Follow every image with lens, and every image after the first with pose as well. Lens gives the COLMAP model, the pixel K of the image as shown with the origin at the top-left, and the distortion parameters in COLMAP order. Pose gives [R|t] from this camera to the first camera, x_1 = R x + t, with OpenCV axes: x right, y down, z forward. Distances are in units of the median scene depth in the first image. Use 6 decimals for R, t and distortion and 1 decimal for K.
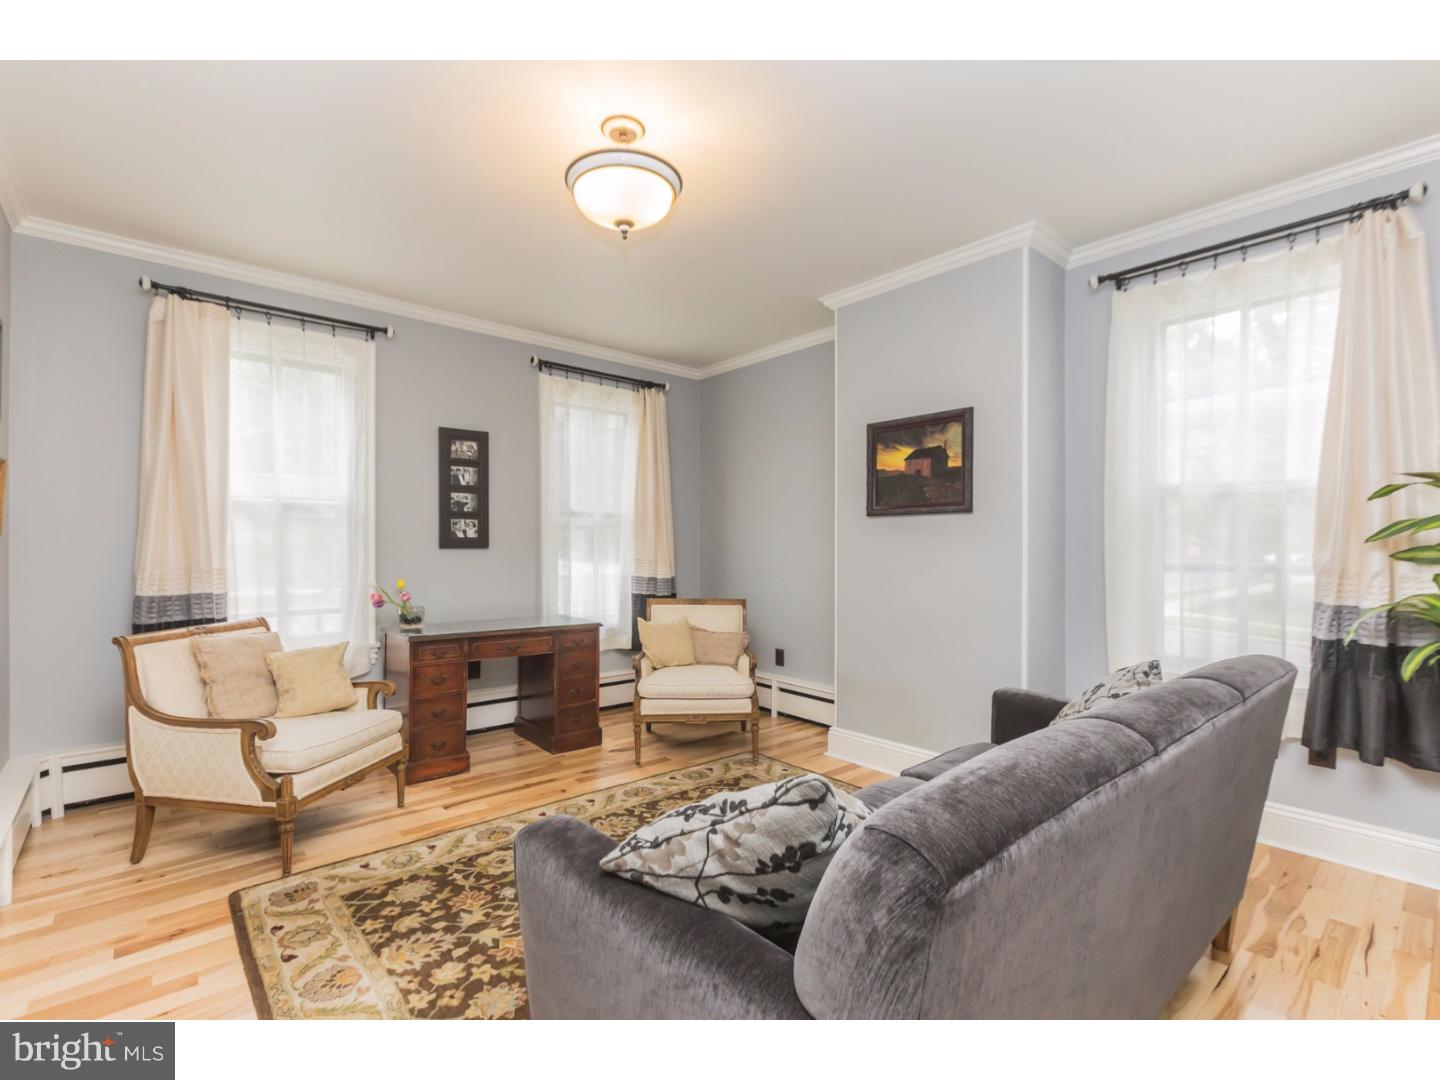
lens RADIAL K [[650.7, 0, 721.9], [0, 650.7, 547.5], [0, 0, 1]] dist [0.000372, -0.000542]
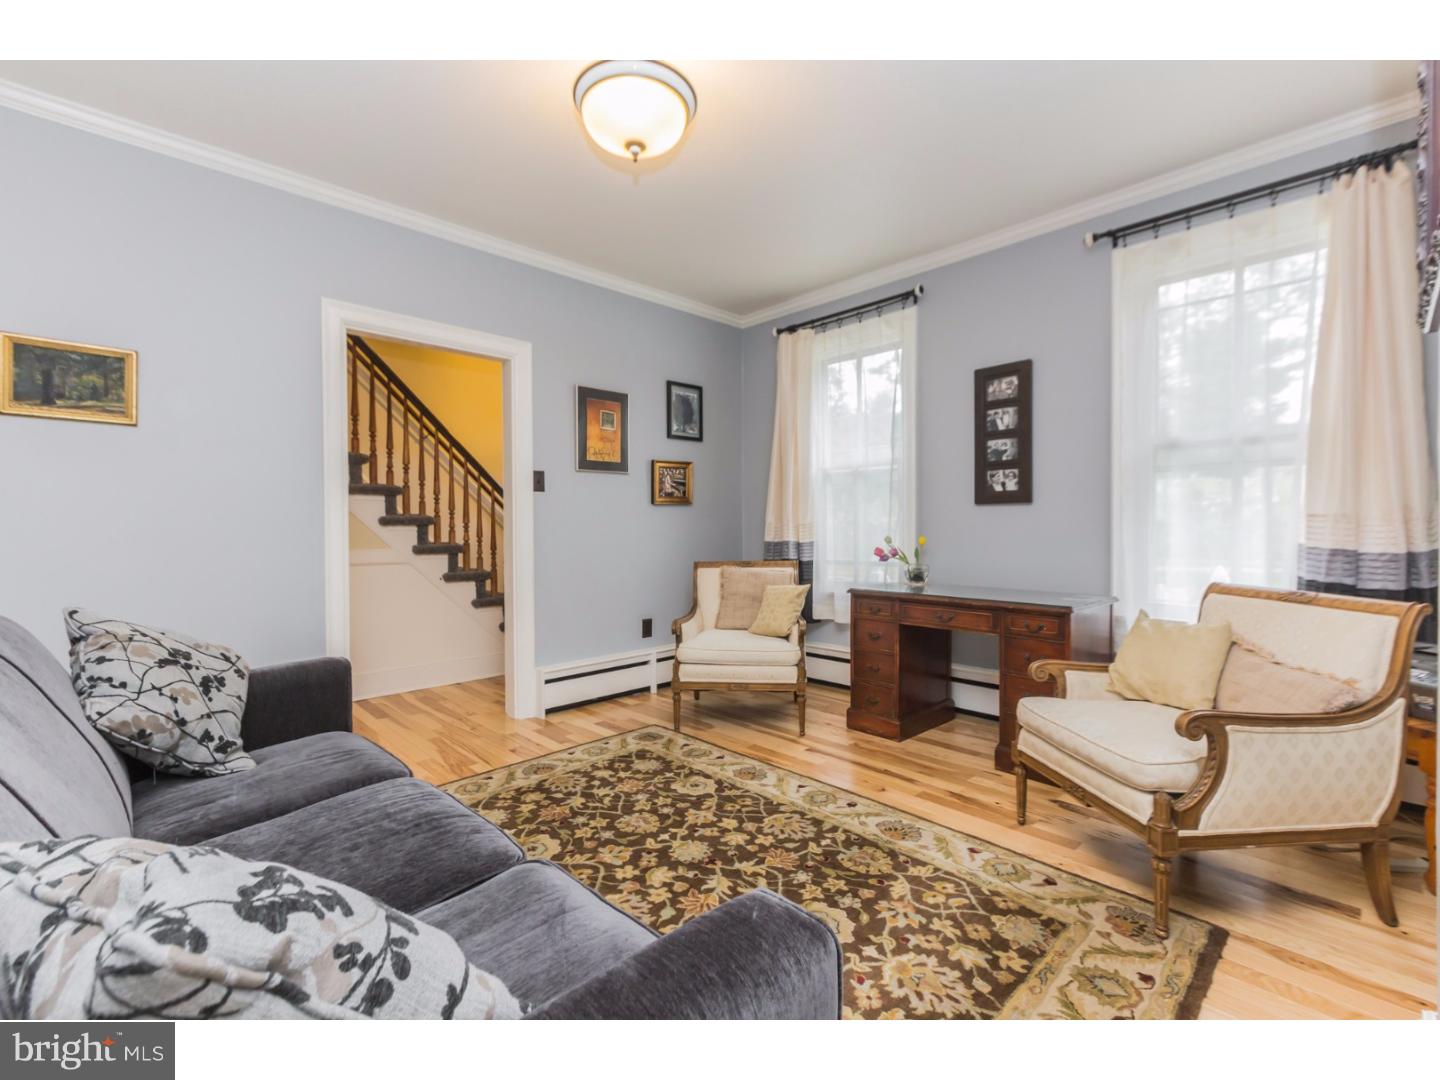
lens RADIAL K [[650.7, 0, 725.7], [0, 650.7, 536.7], [0, 0, 1]] dist [0.000372, -0.000542]
pose [[0.045908, 0.013568, -0.998854, 0.586607], [0.007903, 0.999872, 0.013945, 0.039321], [0.998914, -0.008534, 0.045795, 0.787295]]
